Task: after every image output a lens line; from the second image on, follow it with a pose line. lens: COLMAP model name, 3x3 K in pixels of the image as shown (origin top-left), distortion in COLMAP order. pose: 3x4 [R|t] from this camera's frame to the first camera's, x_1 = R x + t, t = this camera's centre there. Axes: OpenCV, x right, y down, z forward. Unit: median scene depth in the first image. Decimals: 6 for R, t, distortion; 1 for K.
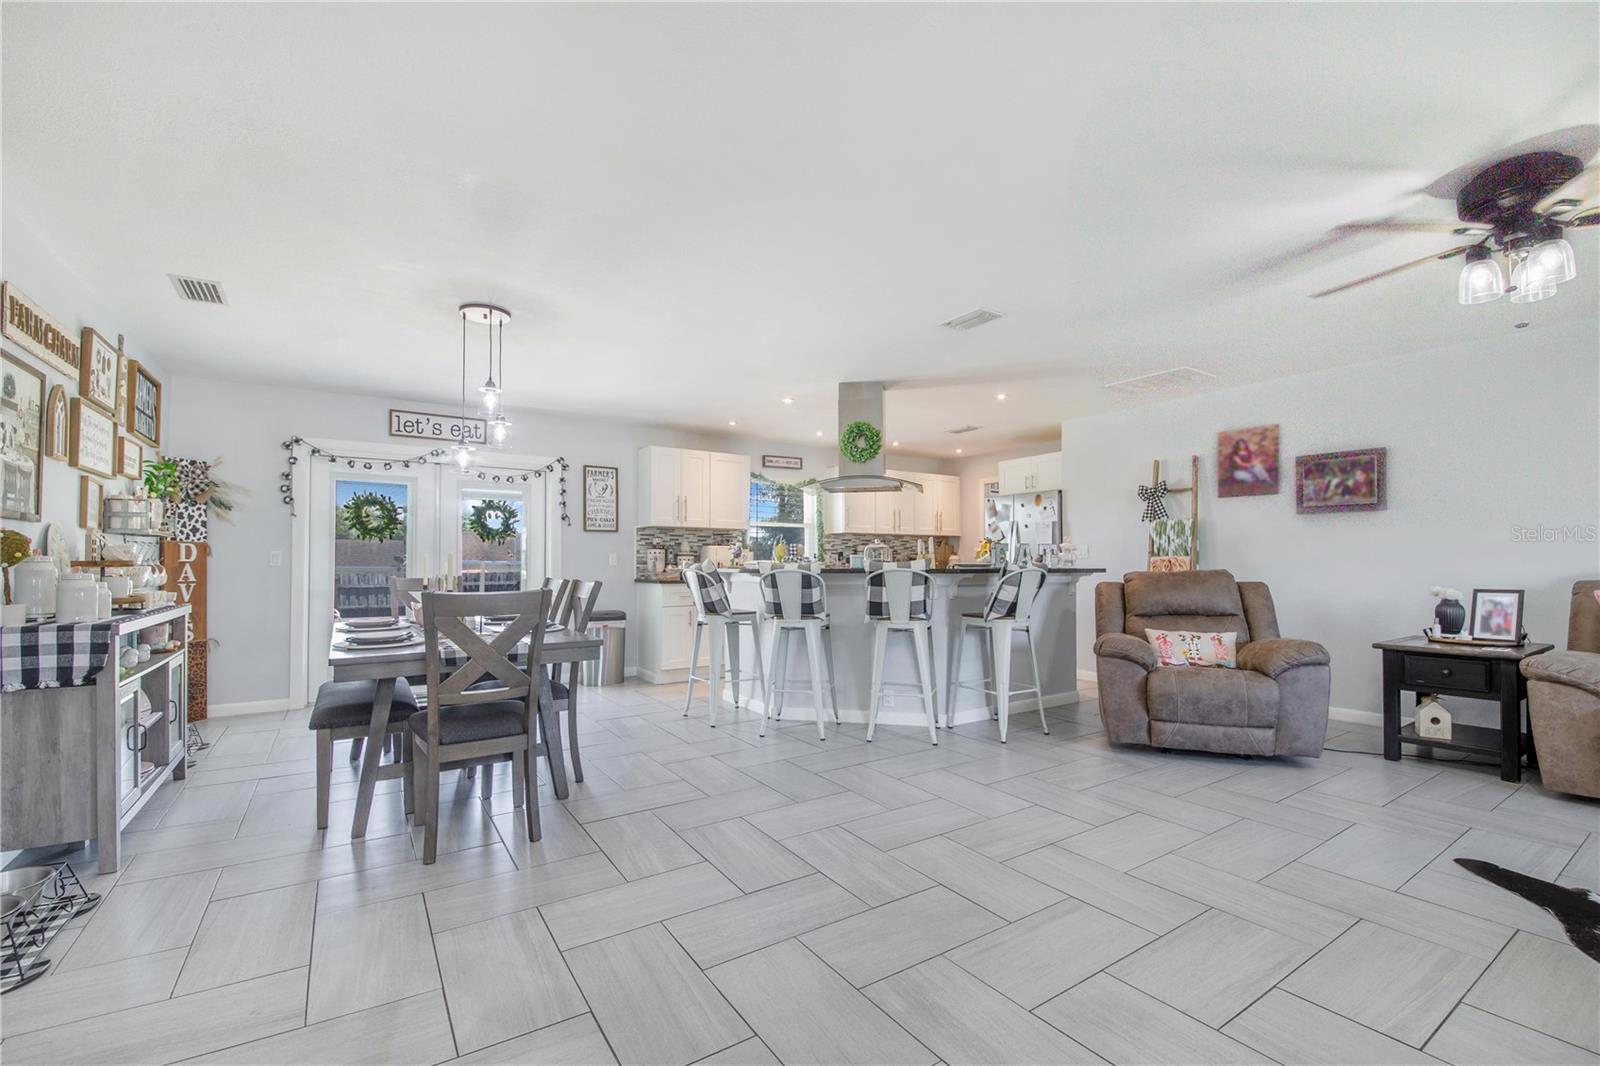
lens RADIAL K [[643.0, 0, 798.9], [0, 643.0, 552.0], [0, 0, 1]] dist [-0.007106, -0.006030]
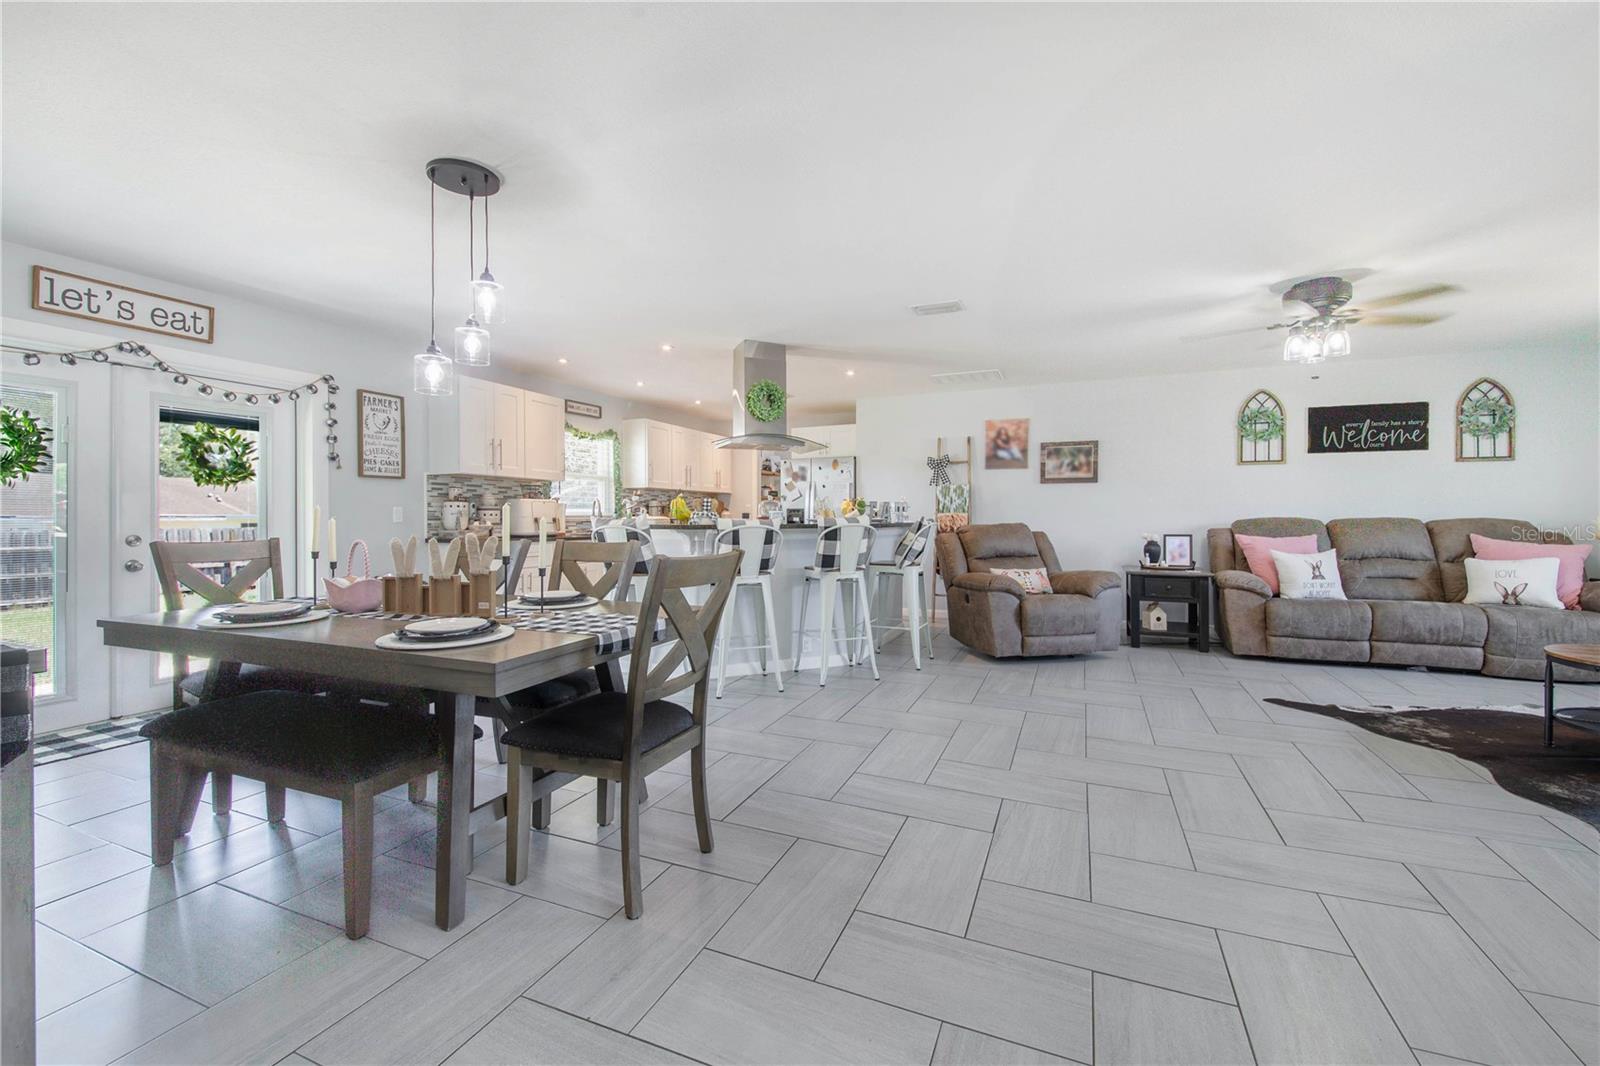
lens RADIAL K [[609.7, 0, 787.8], [0, 609.7, 520.7], [0, 0, 1]] dist [0.007499, -0.002076]
pose [[0.847089, -0.003076, 0.531442, -0.446283], [-0.008604, 0.999773, 0.019502, 0.001631], [-0.531381, -0.021092, 0.846870, 0.167536]]
